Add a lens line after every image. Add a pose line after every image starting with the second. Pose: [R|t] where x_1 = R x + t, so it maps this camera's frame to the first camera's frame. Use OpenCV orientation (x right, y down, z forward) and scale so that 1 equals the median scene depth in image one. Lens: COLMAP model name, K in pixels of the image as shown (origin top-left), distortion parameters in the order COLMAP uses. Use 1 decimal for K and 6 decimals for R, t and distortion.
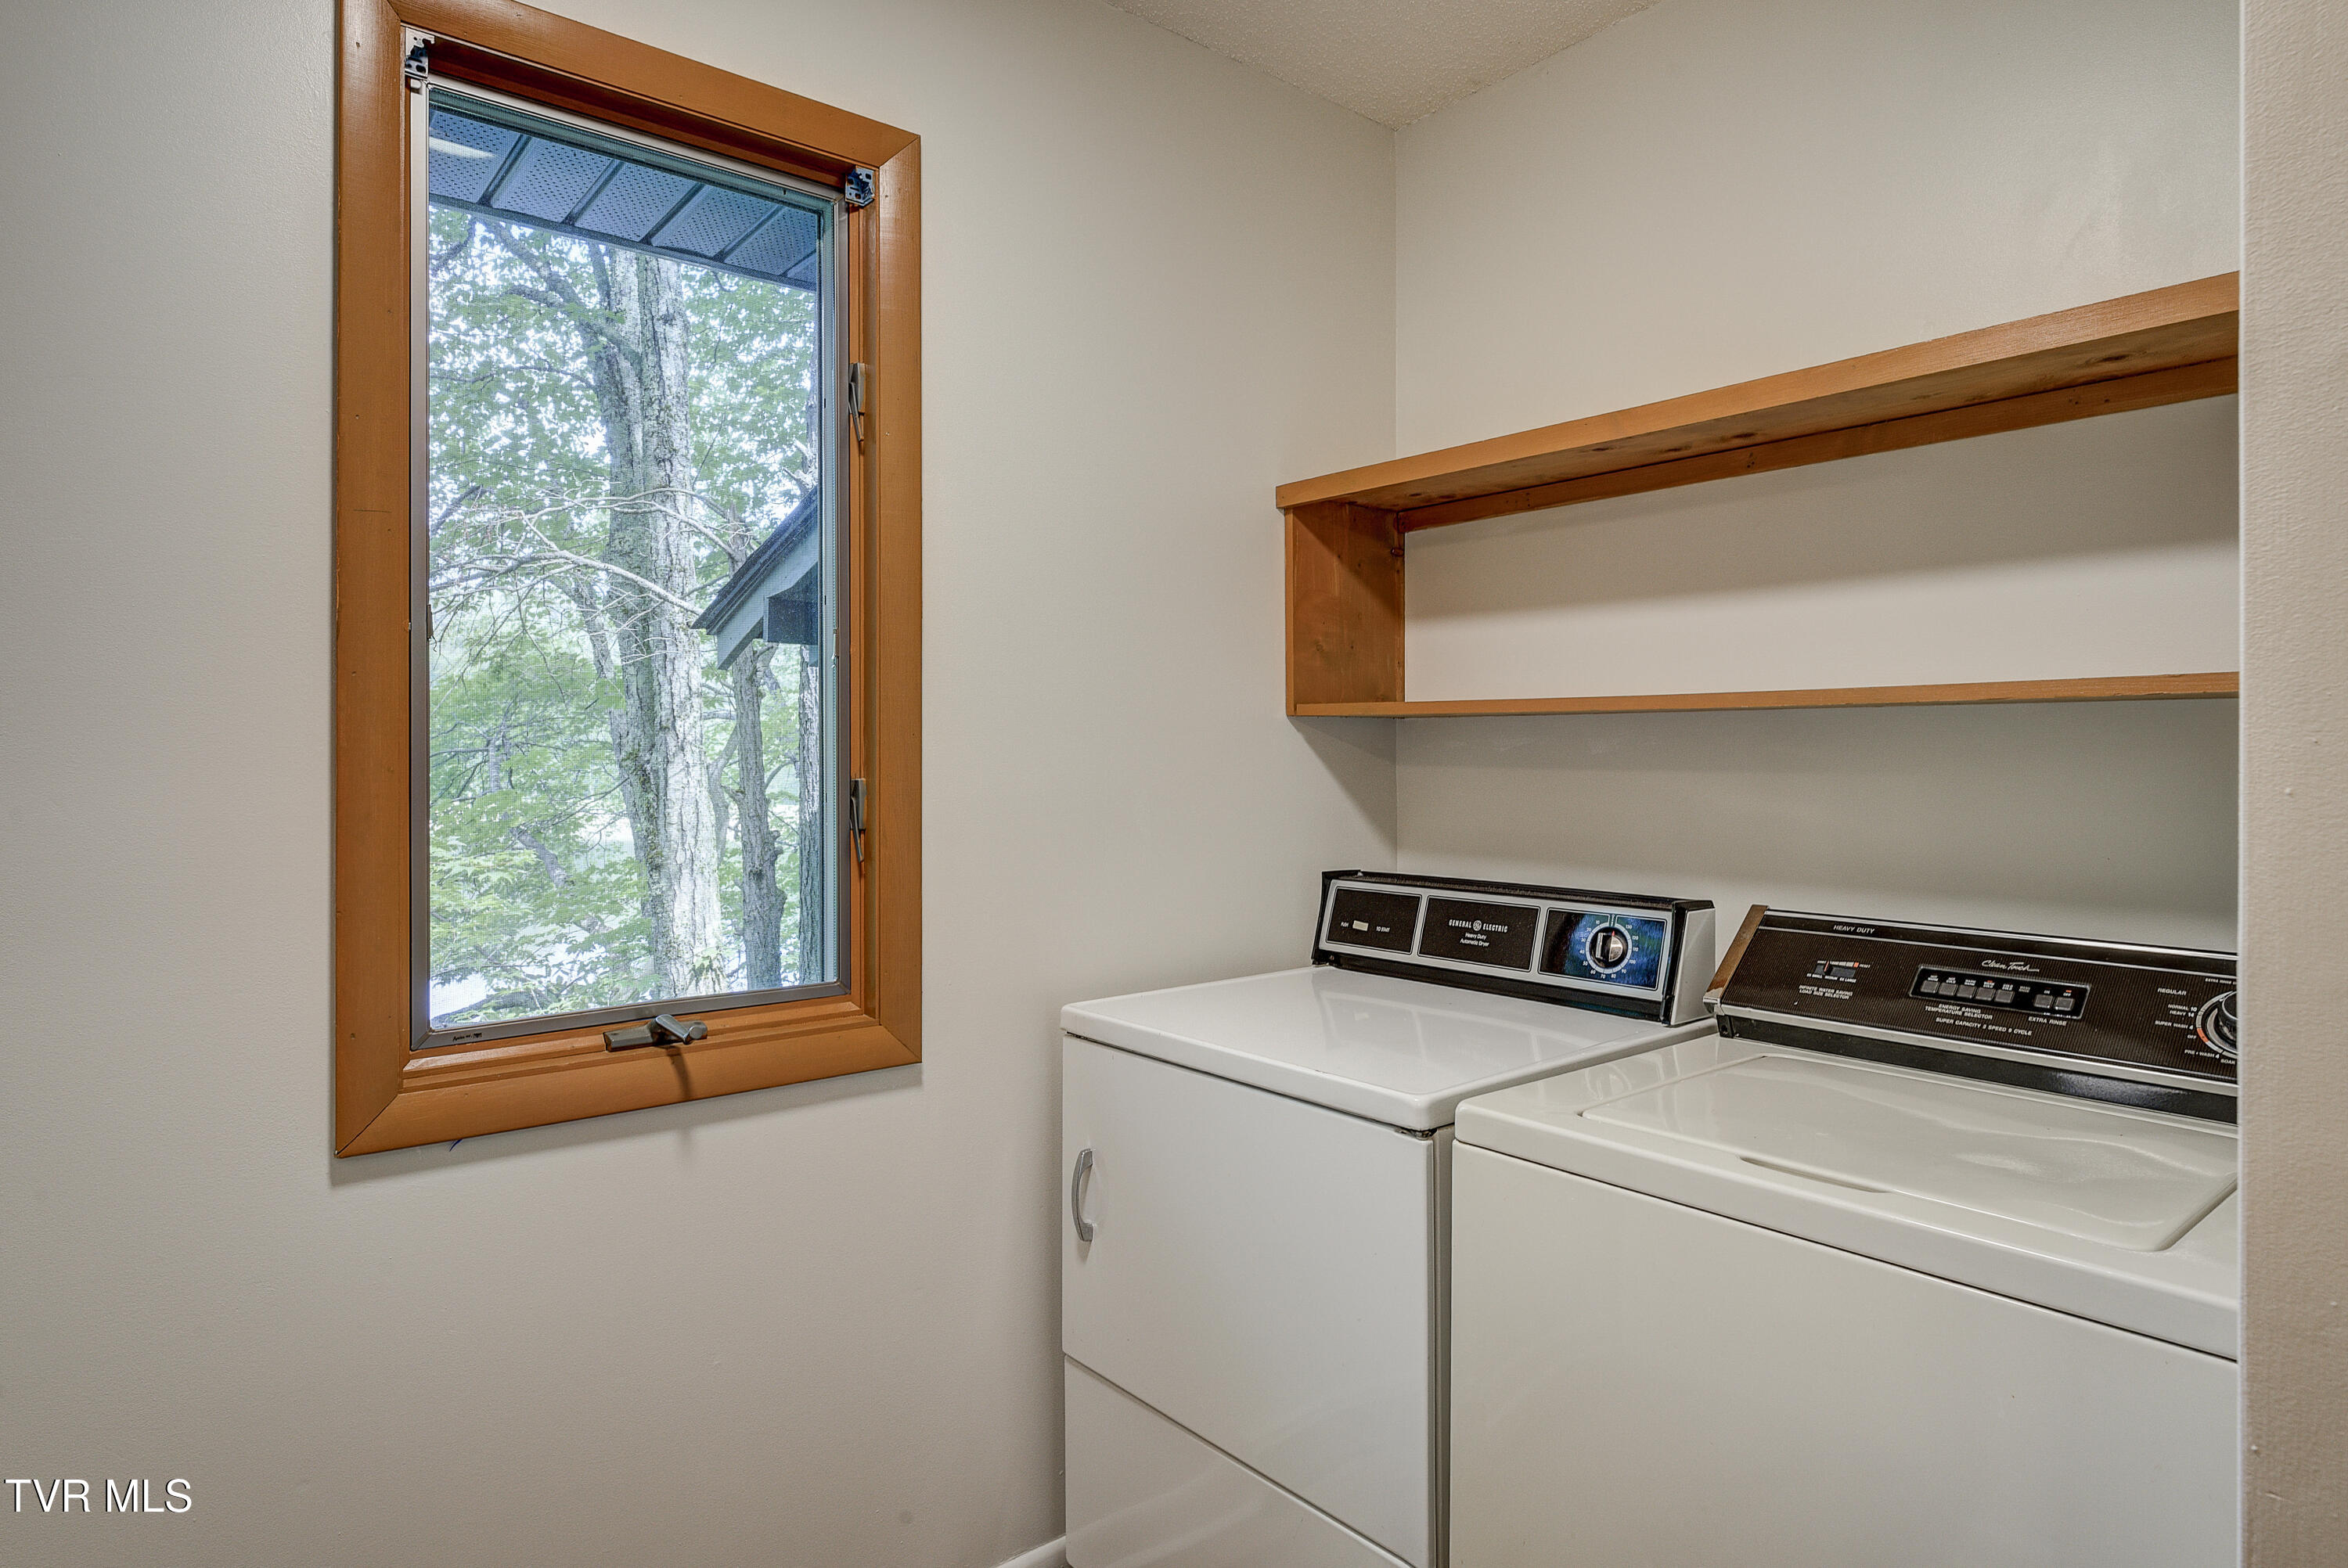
lens RADIAL K [[1305.7, 0, 1177.4], [0, 1305.7, 746.8], [0, 0, 1]] dist [0.000457, -0.000103]
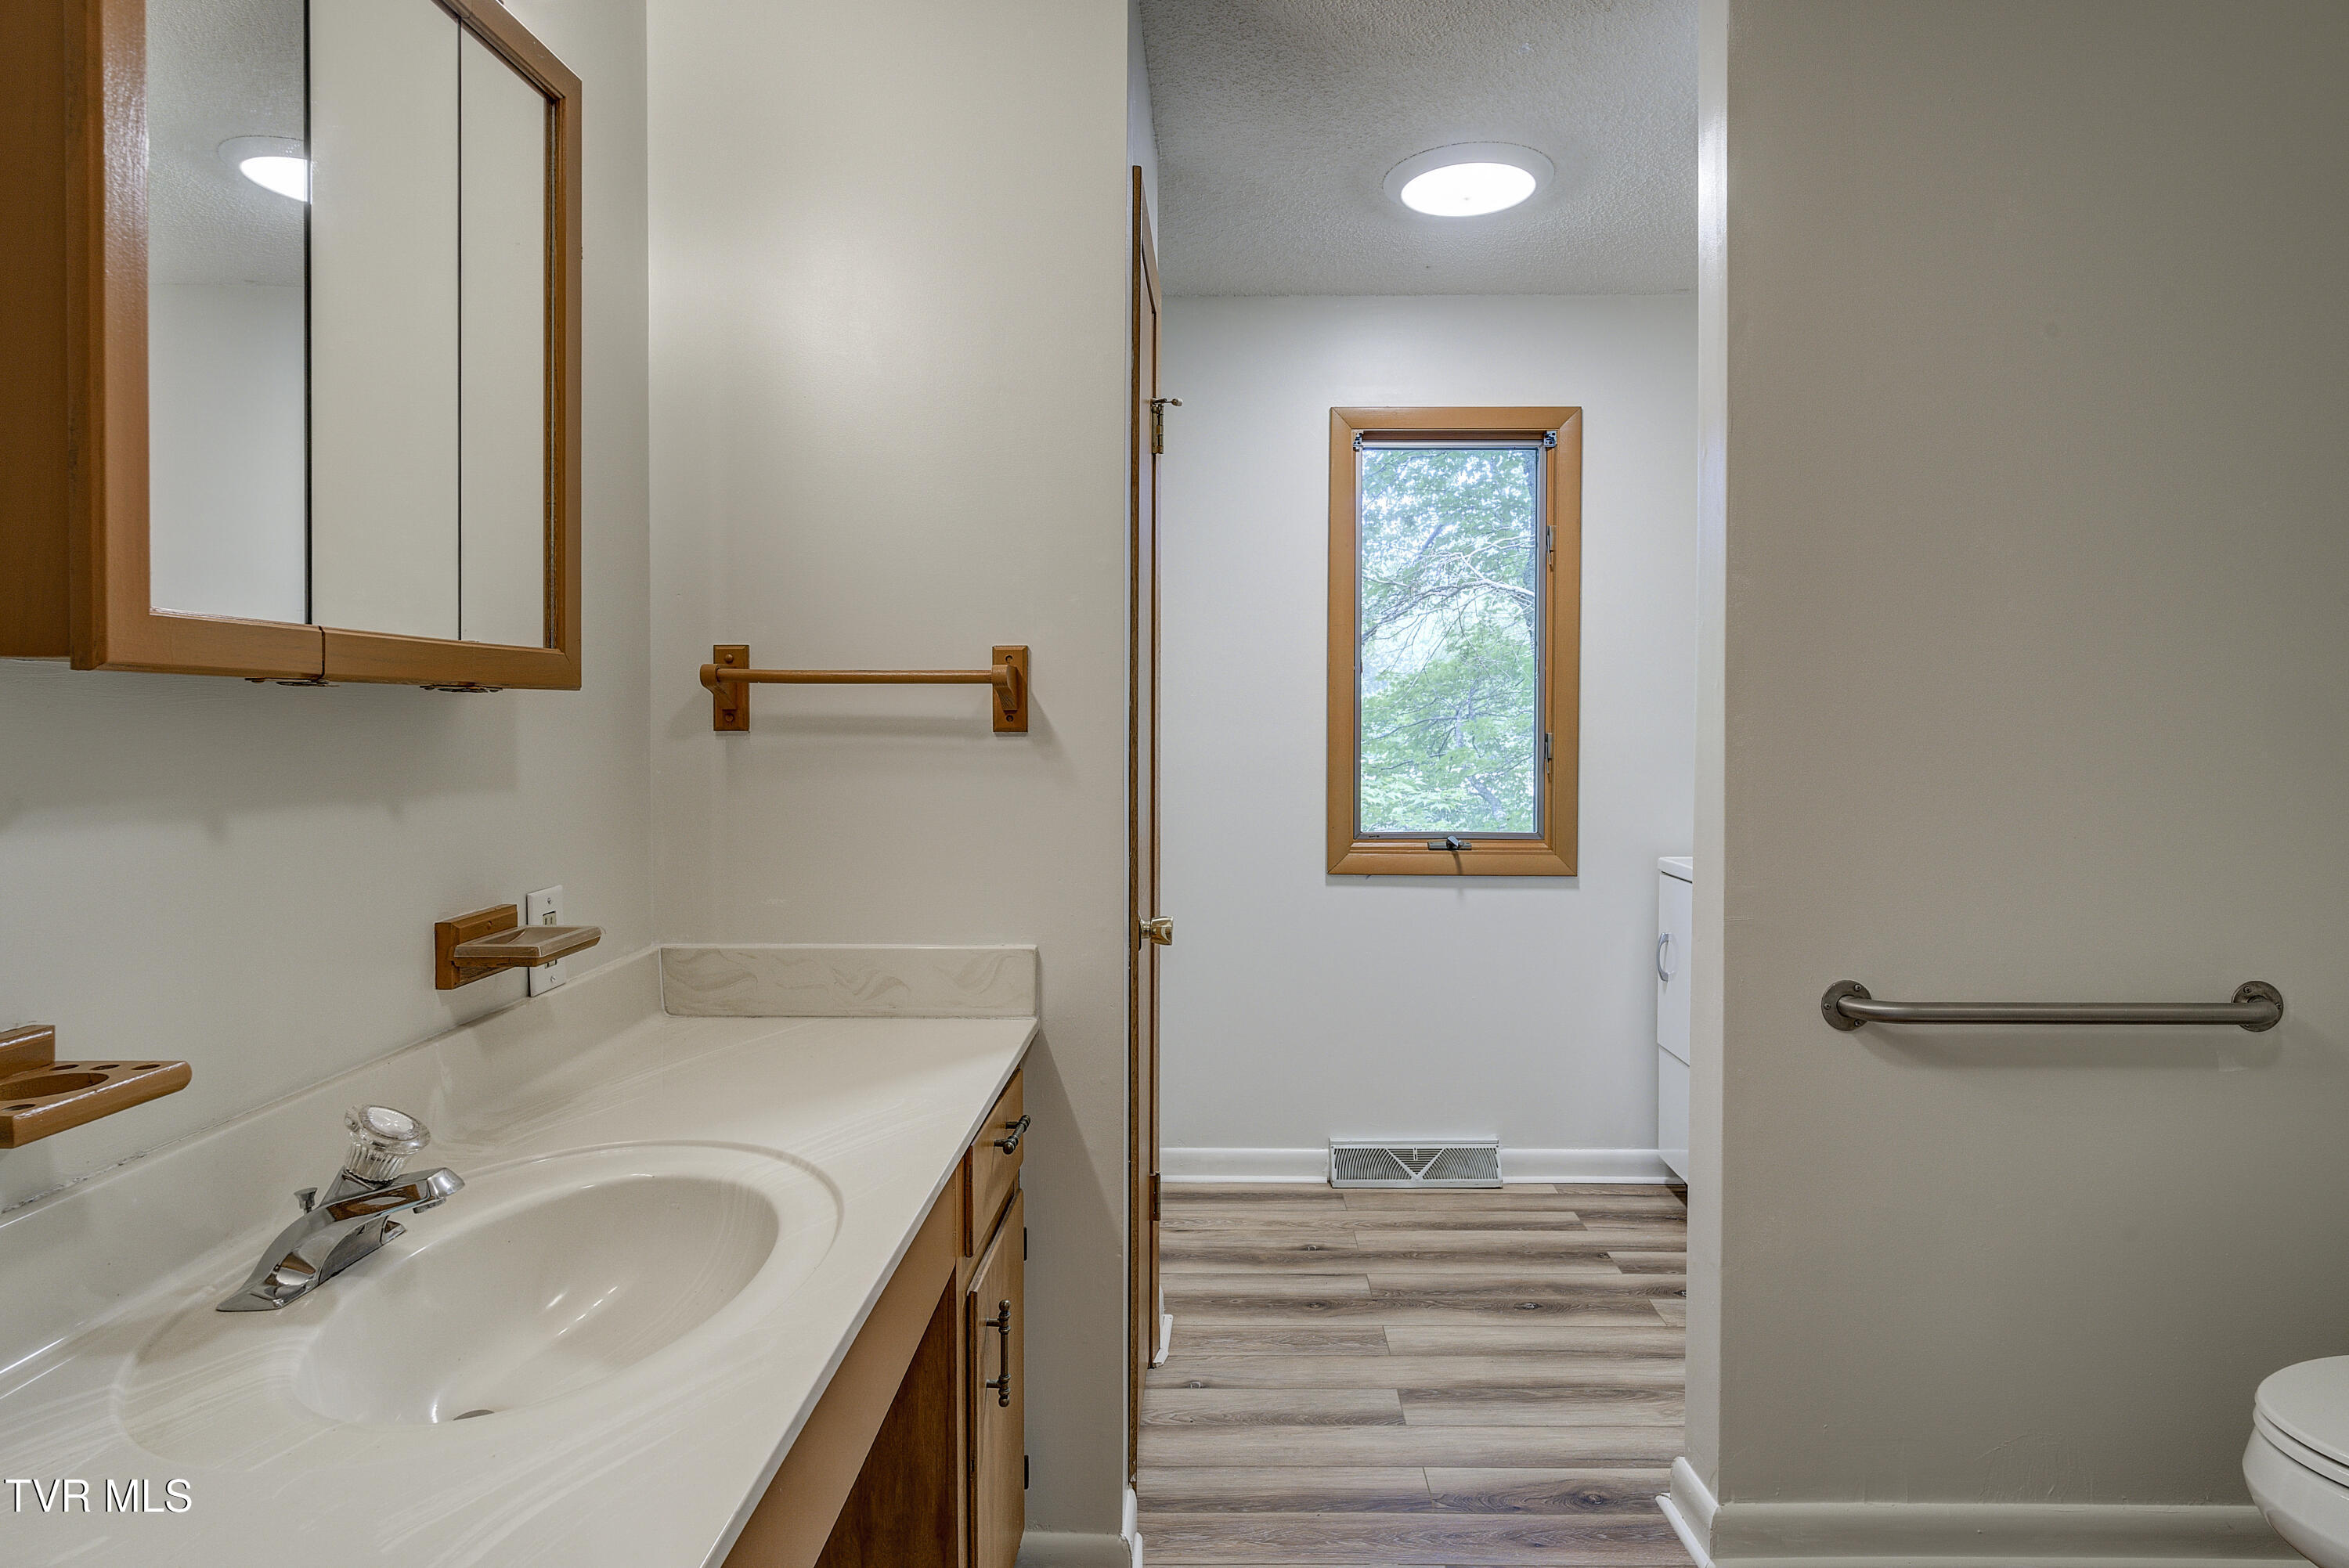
lens RADIAL K [[1311.7, 0, 1180.6], [0, 1311.7, 723.7], [0, 0, 1]] dist [-0.000280, -0.000027]
pose [[0.754384, 0.007317, -0.656392, 0.654400], [-0.003173, 0.999967, 0.007500, -0.003738], [0.656425, -0.003575, 0.754383, -0.896892]]
